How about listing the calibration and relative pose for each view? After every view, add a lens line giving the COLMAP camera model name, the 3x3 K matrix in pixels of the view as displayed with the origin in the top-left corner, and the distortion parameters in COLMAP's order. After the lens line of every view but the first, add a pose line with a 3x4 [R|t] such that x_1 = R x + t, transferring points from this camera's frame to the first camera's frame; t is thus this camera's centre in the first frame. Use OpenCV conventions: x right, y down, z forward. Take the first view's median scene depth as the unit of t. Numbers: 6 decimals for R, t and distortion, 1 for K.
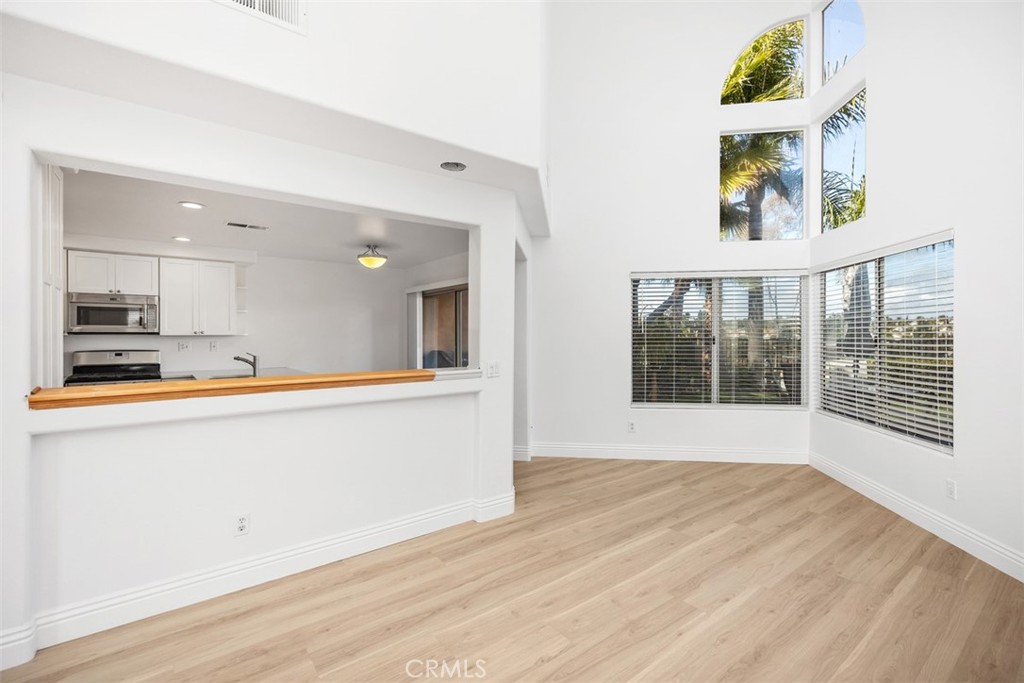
lens RADIAL K [[464.0, 0, 510.5], [0, 464.0, 342.4], [0, 0, 1]] dist [0.007943, -0.001788]
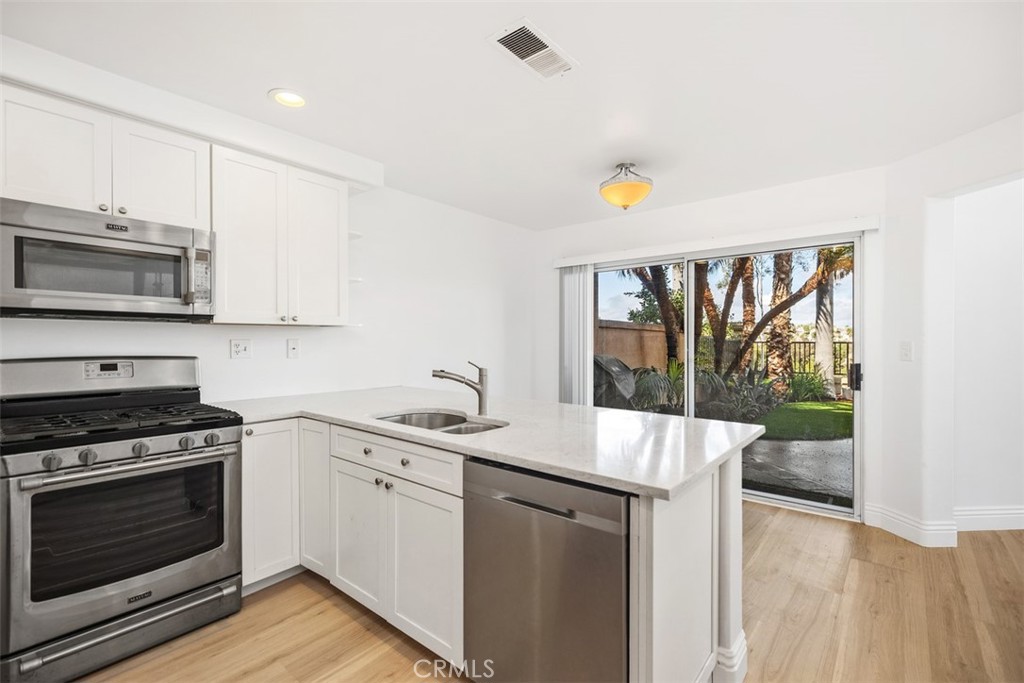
lens RADIAL K [[464.0, 0, 518.4], [0, 464.0, 347.8], [0, 0, 1]] dist [0.007943, -0.001788]
pose [[0.977512, -0.000916, 0.210877, -0.609818], [-0.000177, 0.999987, 0.005164, 0.006965], [-0.210879, -0.005085, 0.977499, 0.551888]]
